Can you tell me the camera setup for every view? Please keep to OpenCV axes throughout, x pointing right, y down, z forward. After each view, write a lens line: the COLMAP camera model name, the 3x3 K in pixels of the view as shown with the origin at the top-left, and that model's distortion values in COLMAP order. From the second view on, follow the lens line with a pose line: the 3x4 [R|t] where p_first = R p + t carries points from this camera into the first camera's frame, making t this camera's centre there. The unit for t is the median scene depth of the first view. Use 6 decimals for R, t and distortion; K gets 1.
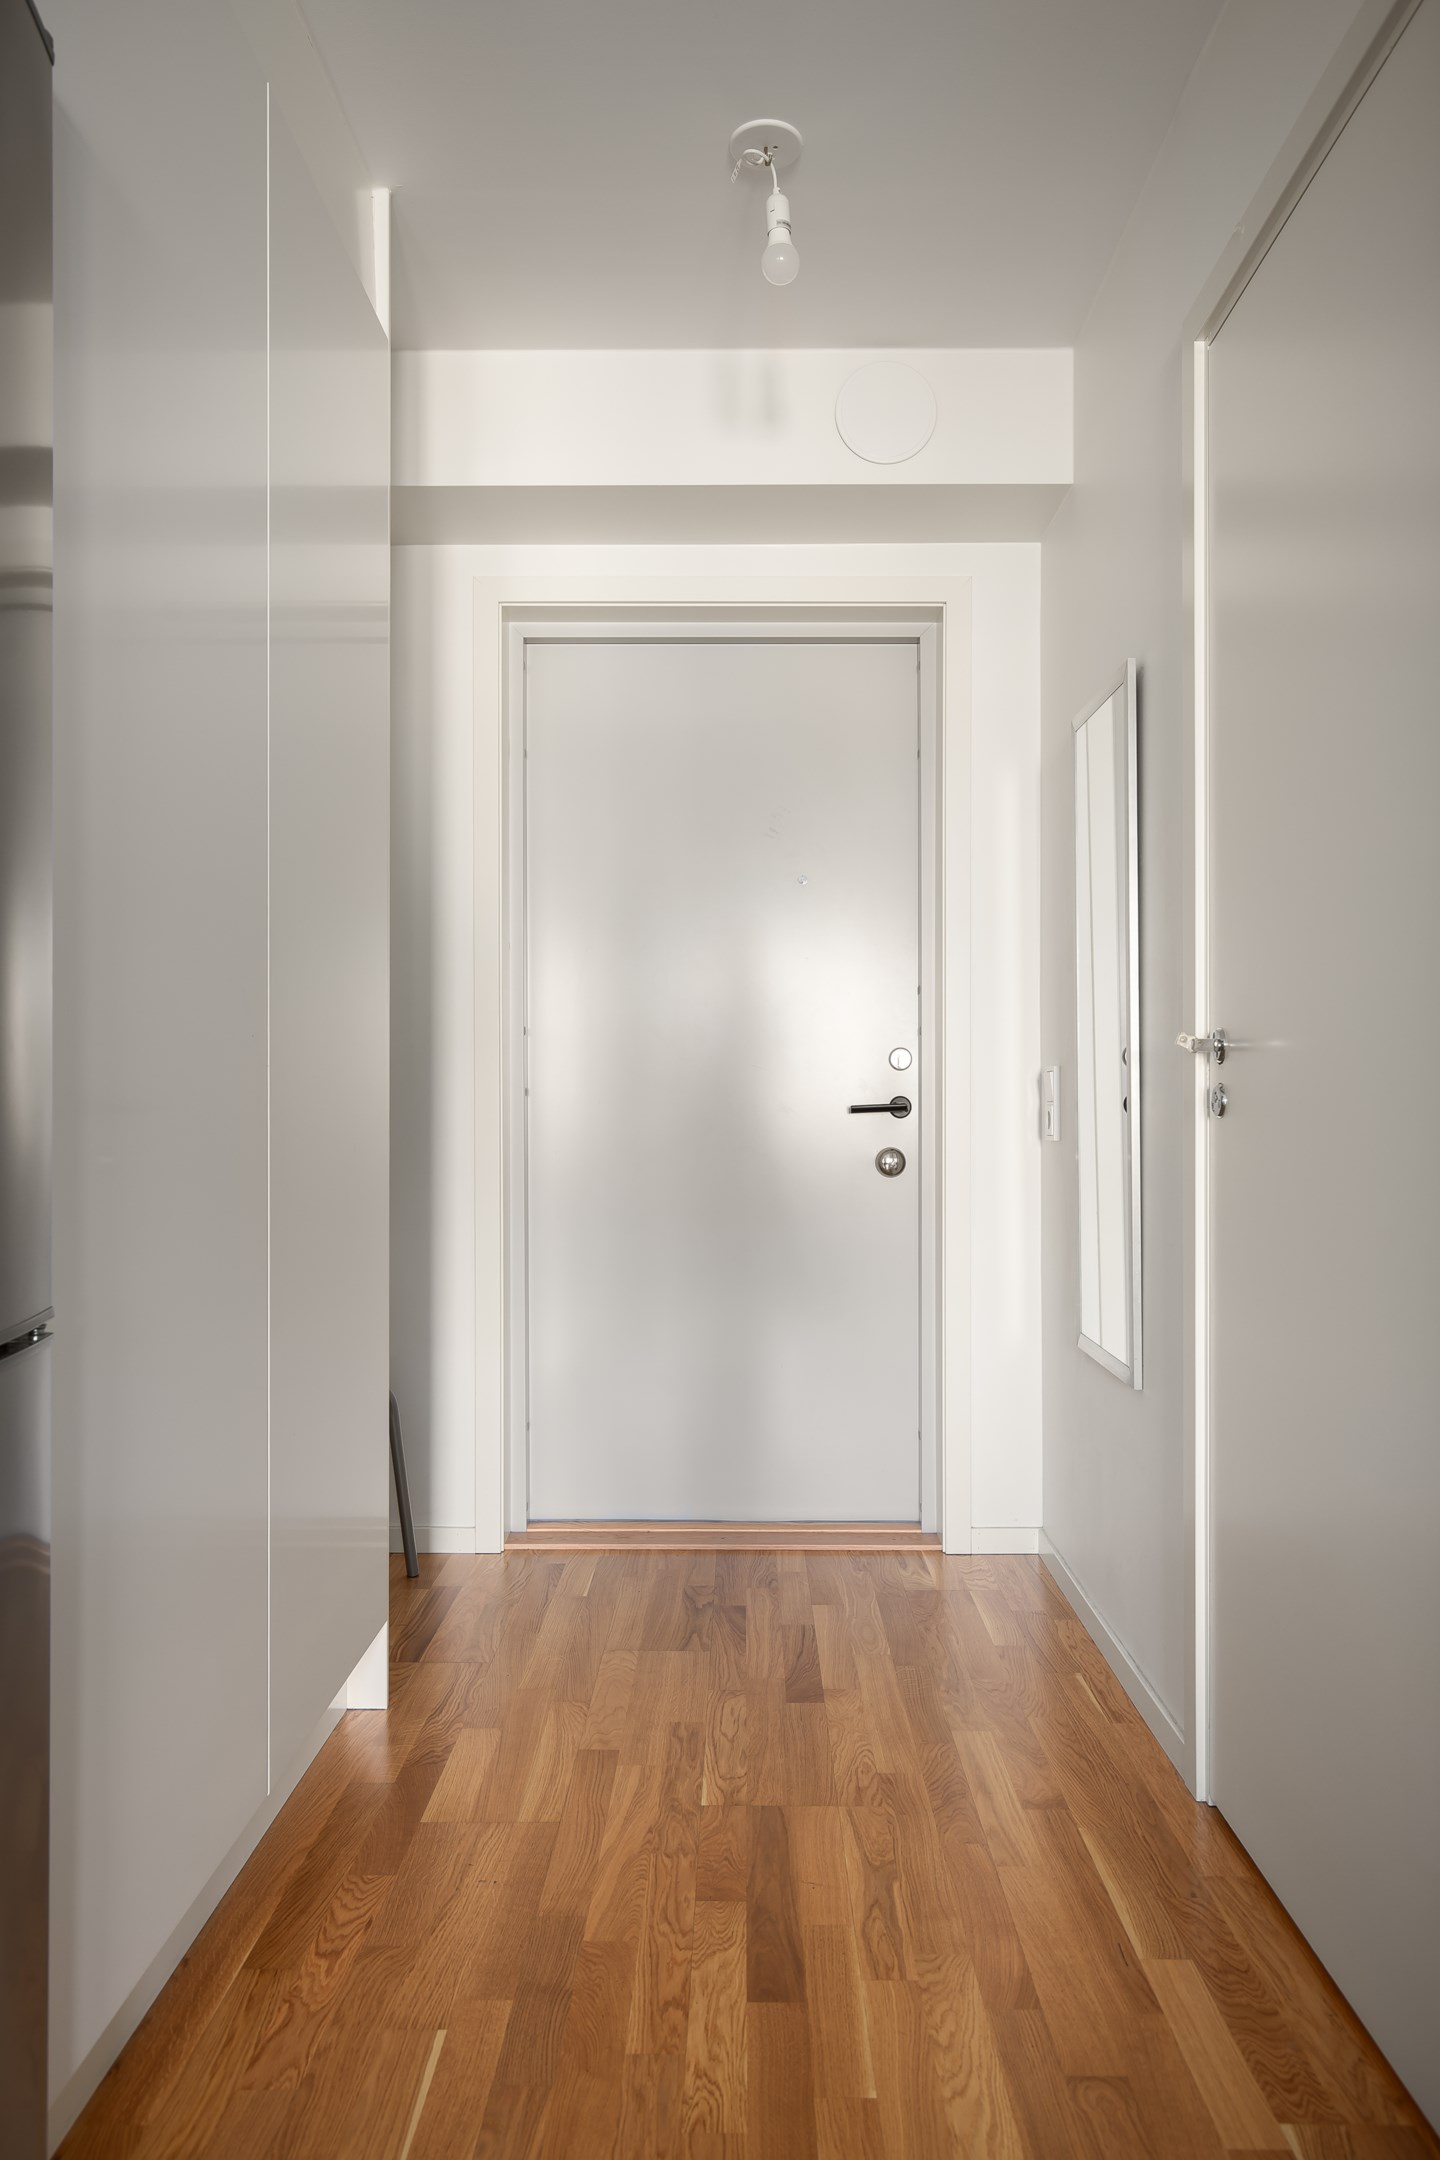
lens RADIAL K [[1412.6, 0, 715.6], [0, 1412.6, 1097.2], [0, 0, 1]] dist [-0.002486, -0.000532]
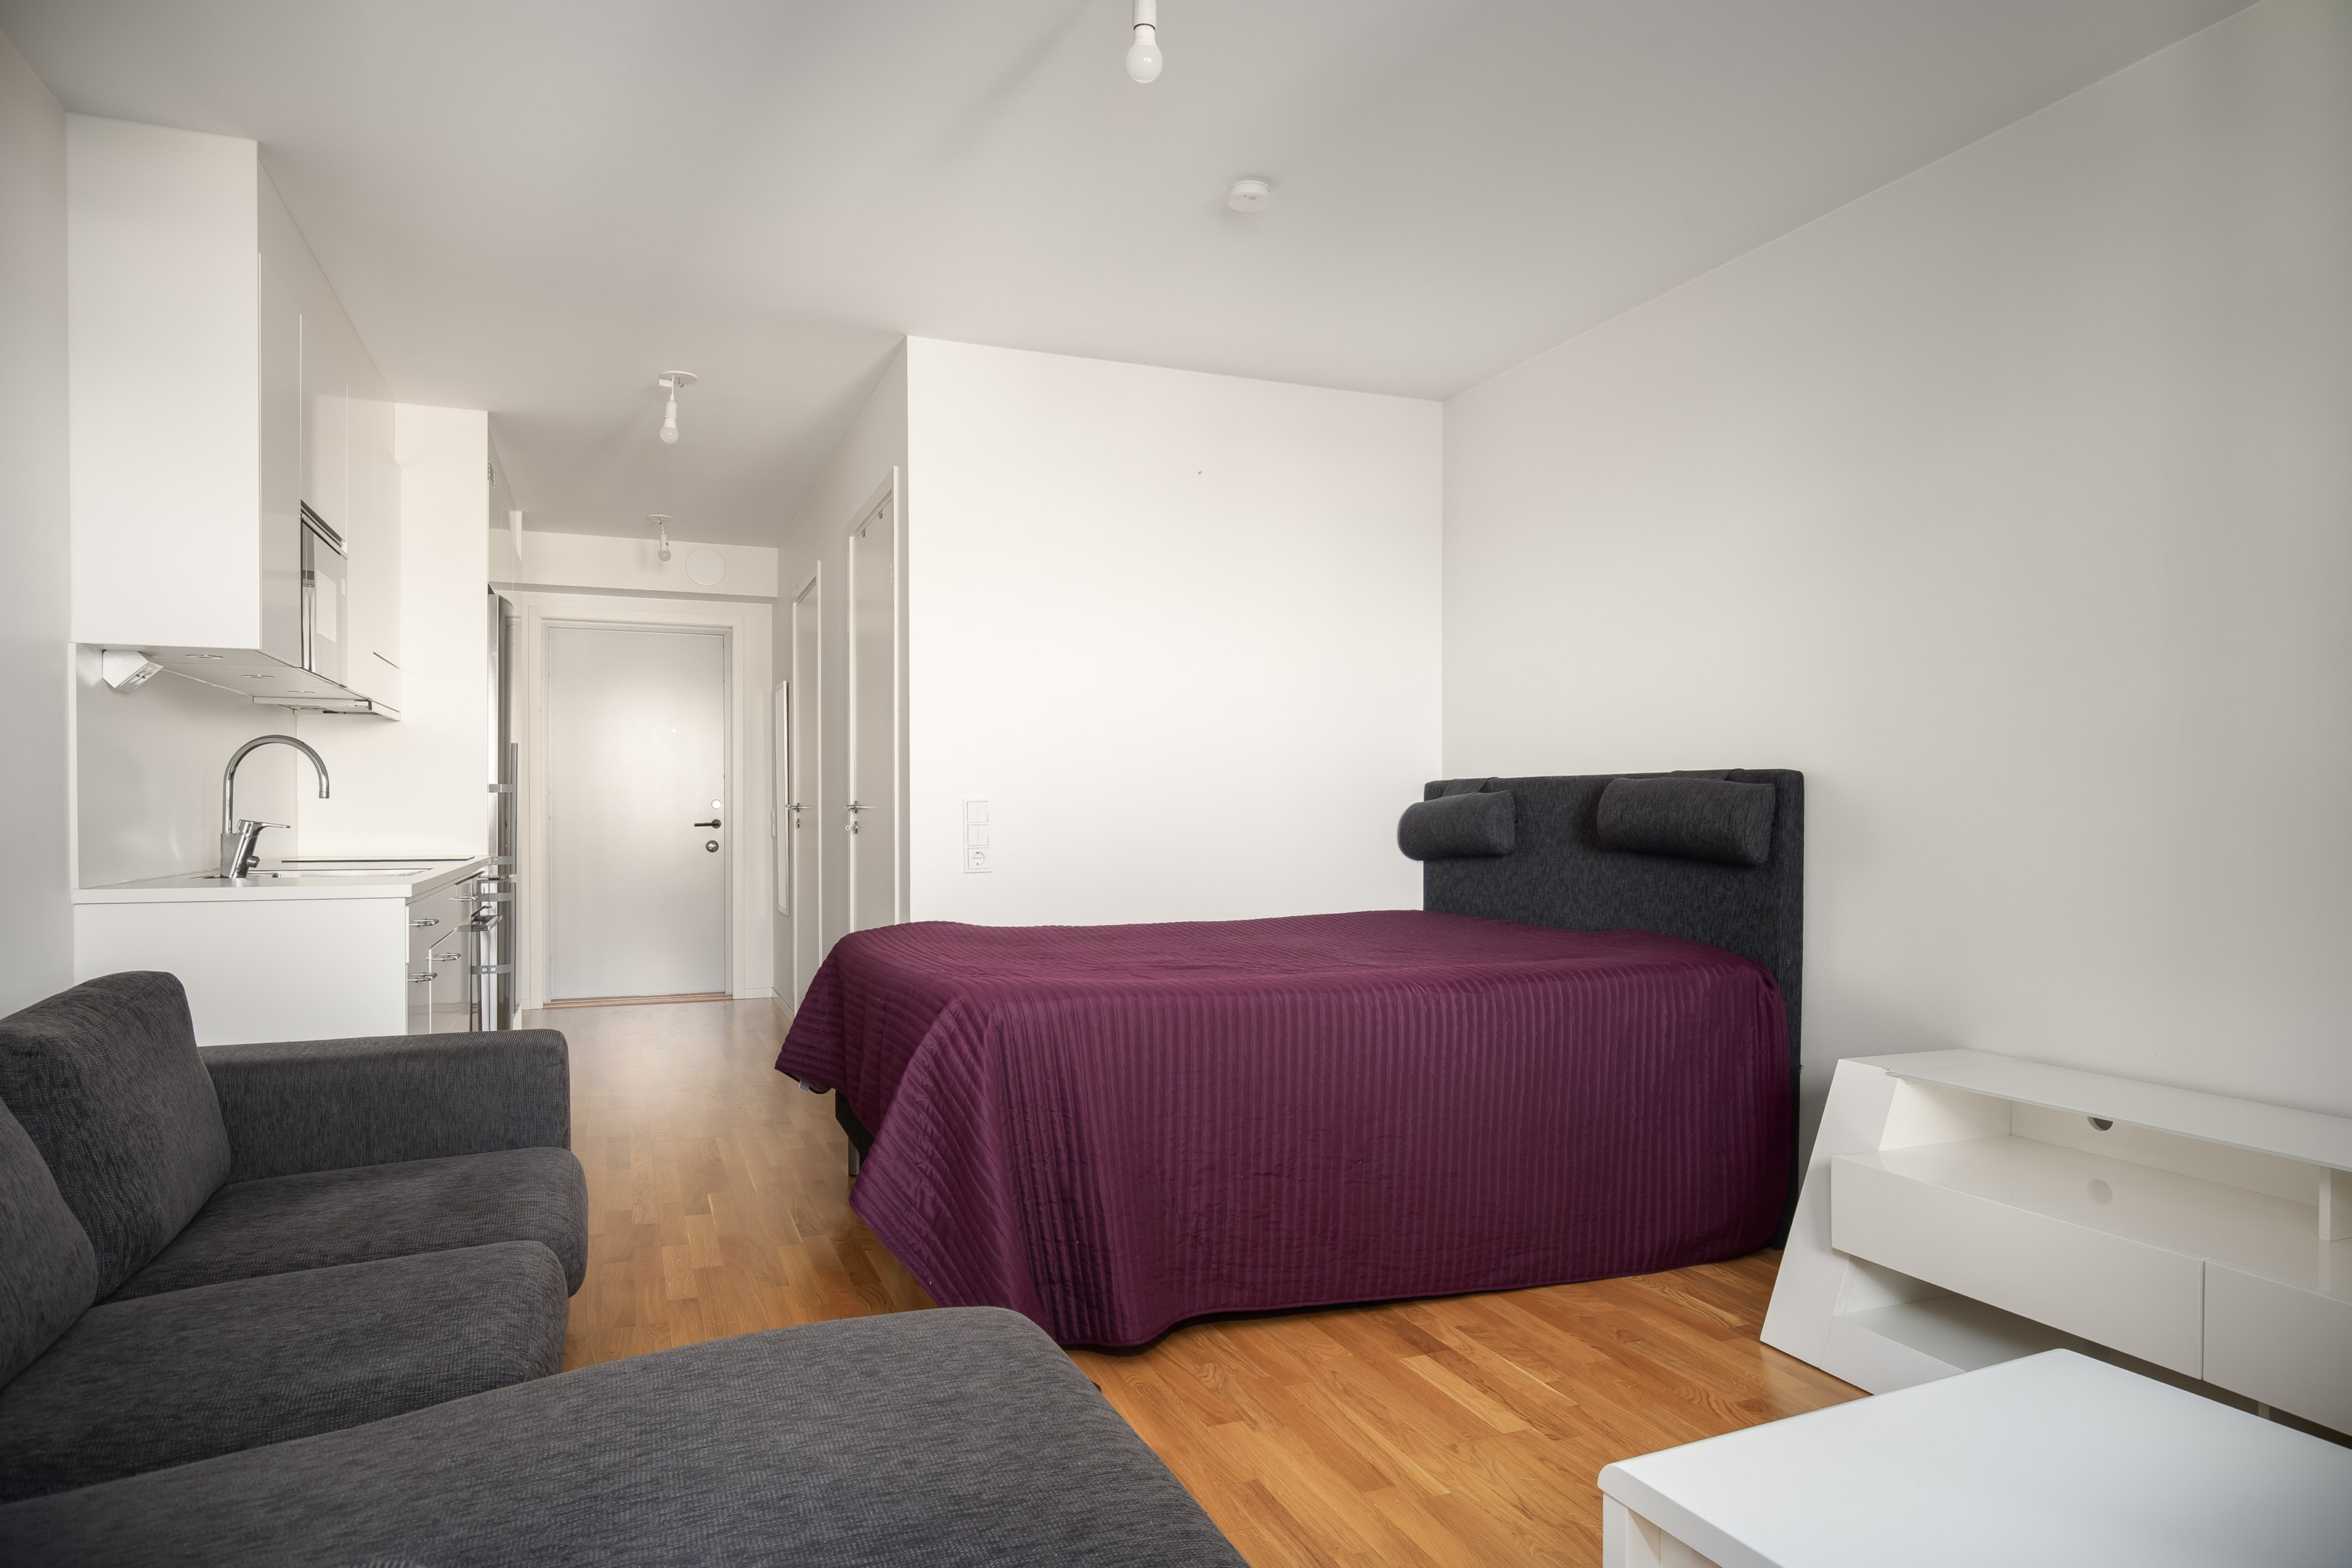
lens RADIAL K [[1407.1, 0, 1173.9], [0, 1407.1, 824.8], [0, 0, 1]] dist [0.001539, -0.000098]
pose [[0.922317, -0.002453, 0.386427, -0.113209], [-0.002463, 0.999922, 0.012224, -0.032334], [-0.386427, -0.012226, 0.922239, -2.187687]]
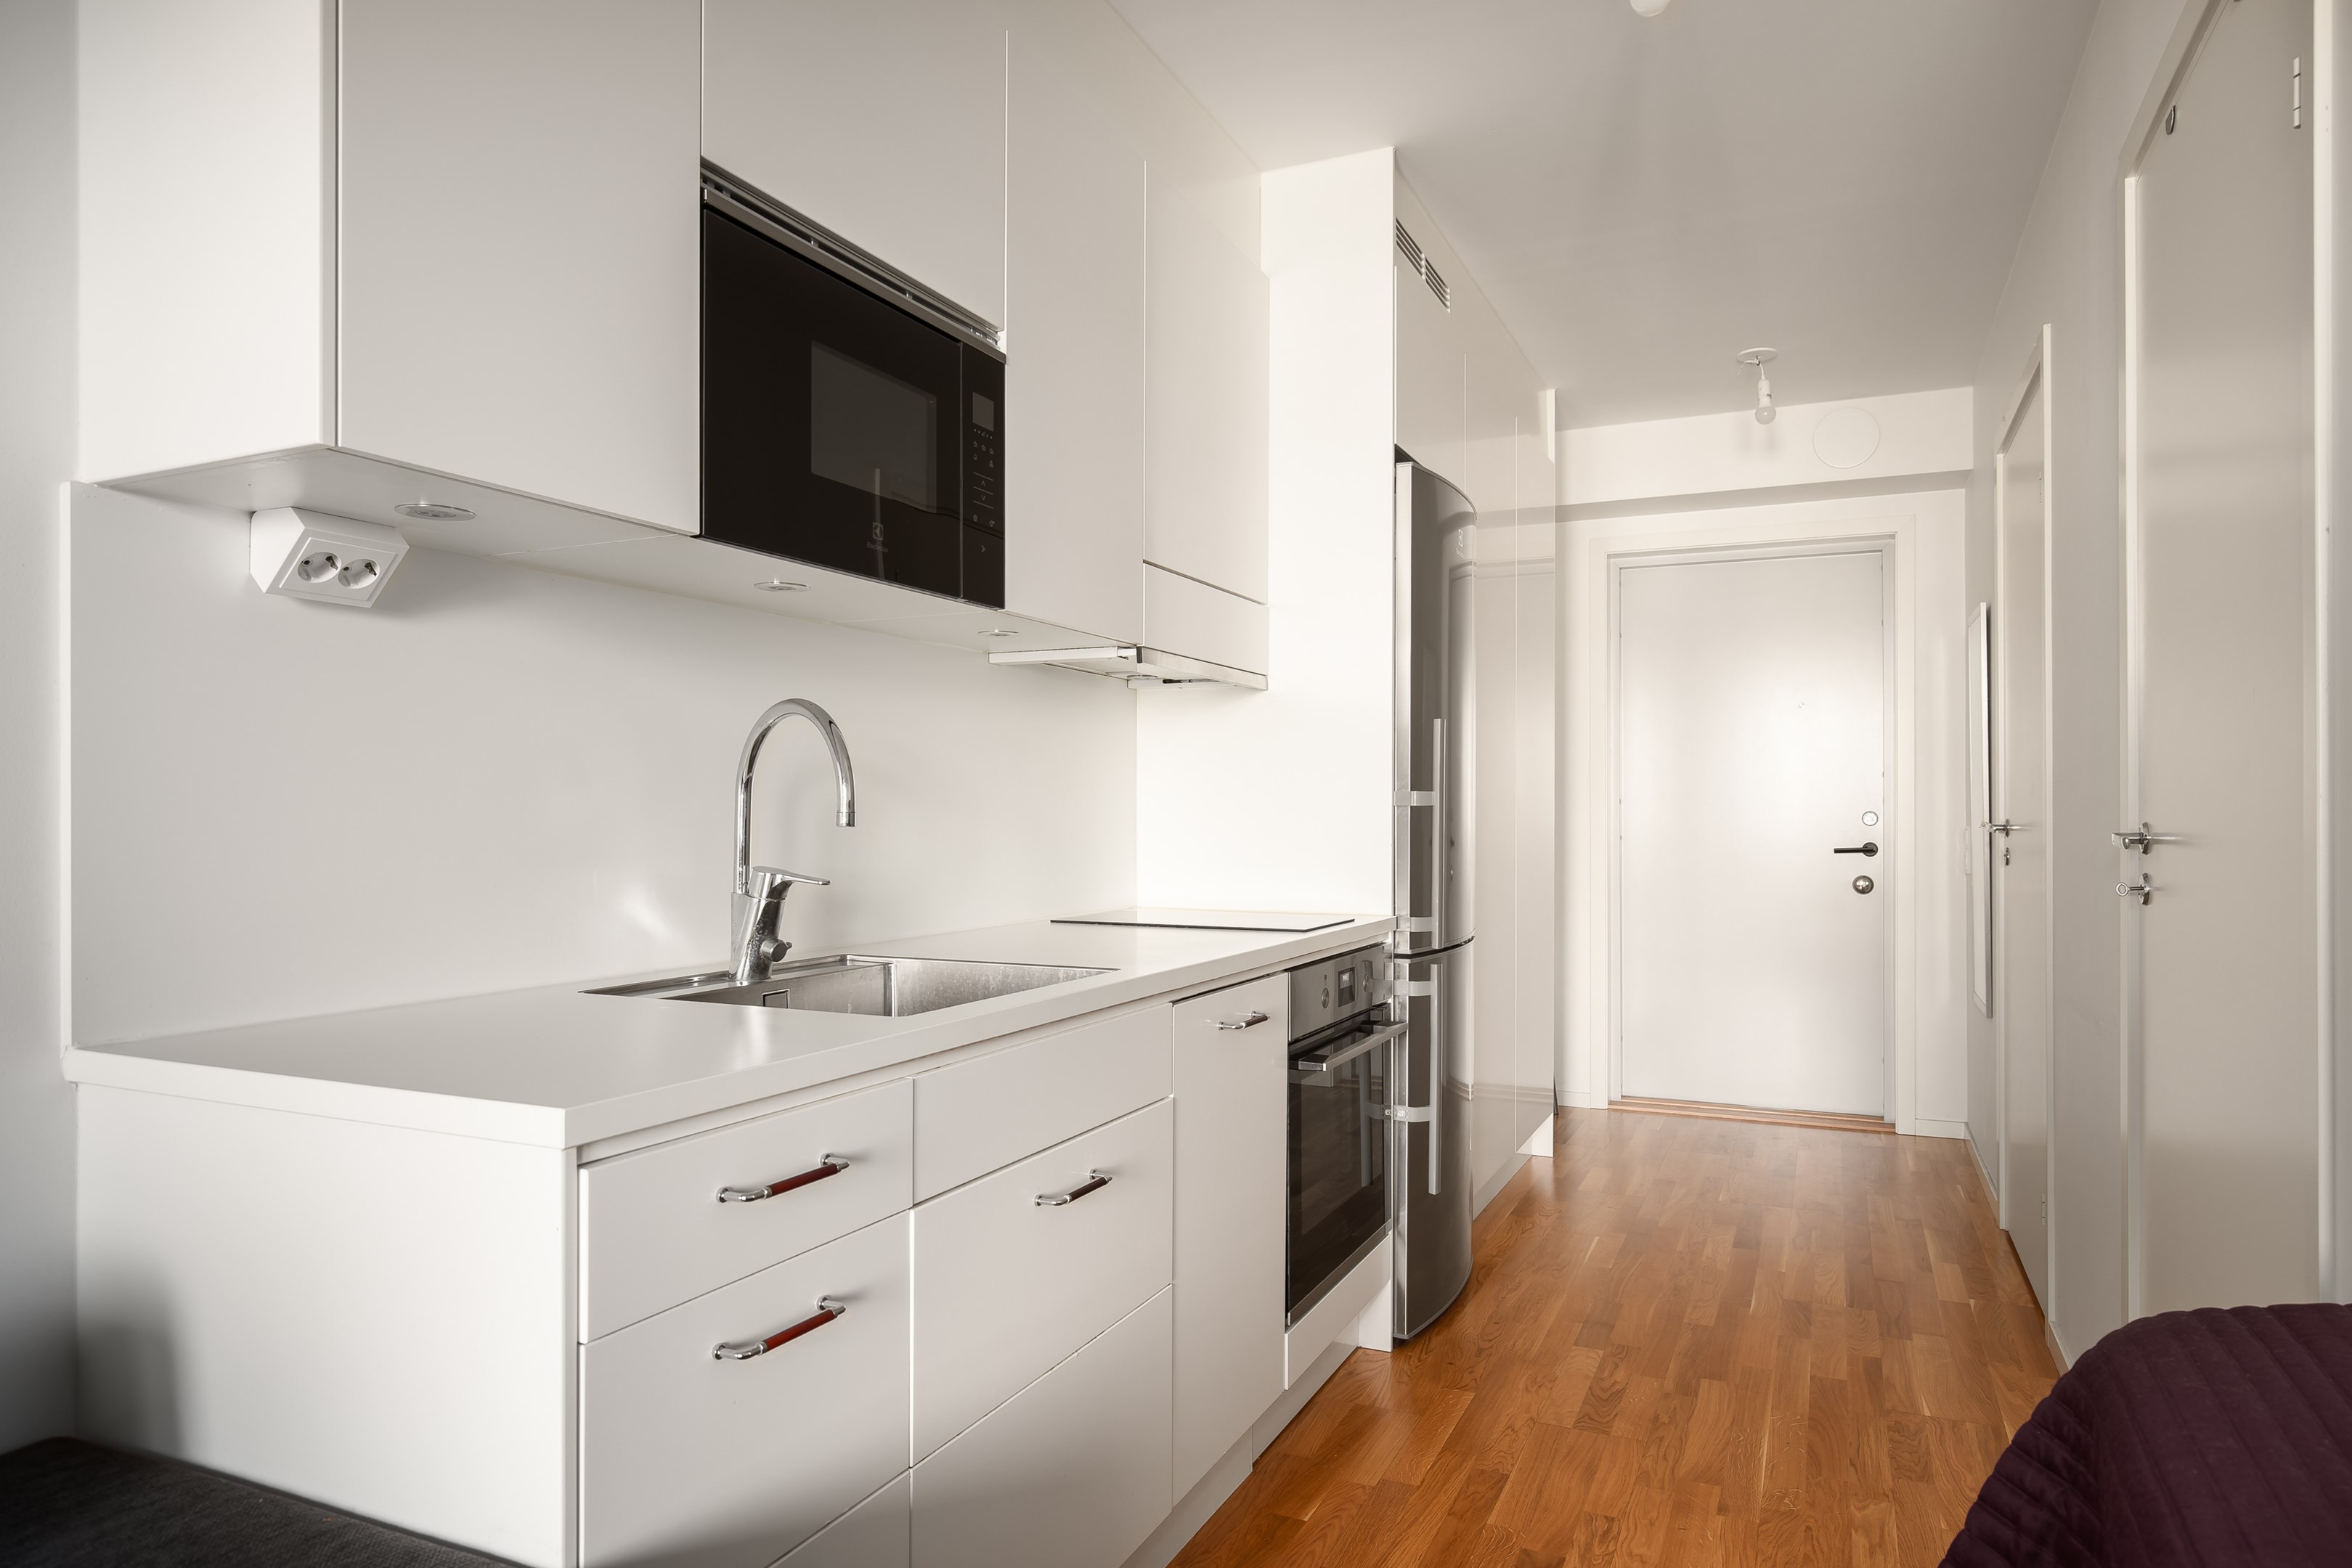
lens RADIAL K [[1387.4, 0, 1213.5], [0, 1387.4, 805.0], [0, 0, 1]] dist [0.004602, 0.000345]
pose [[0.920775, -0.000461, -0.390093, 0.086756], [-0.001181, 0.999991, -0.003970, -0.049352], [0.390091, 0.004117, 0.920767, -0.971010]]
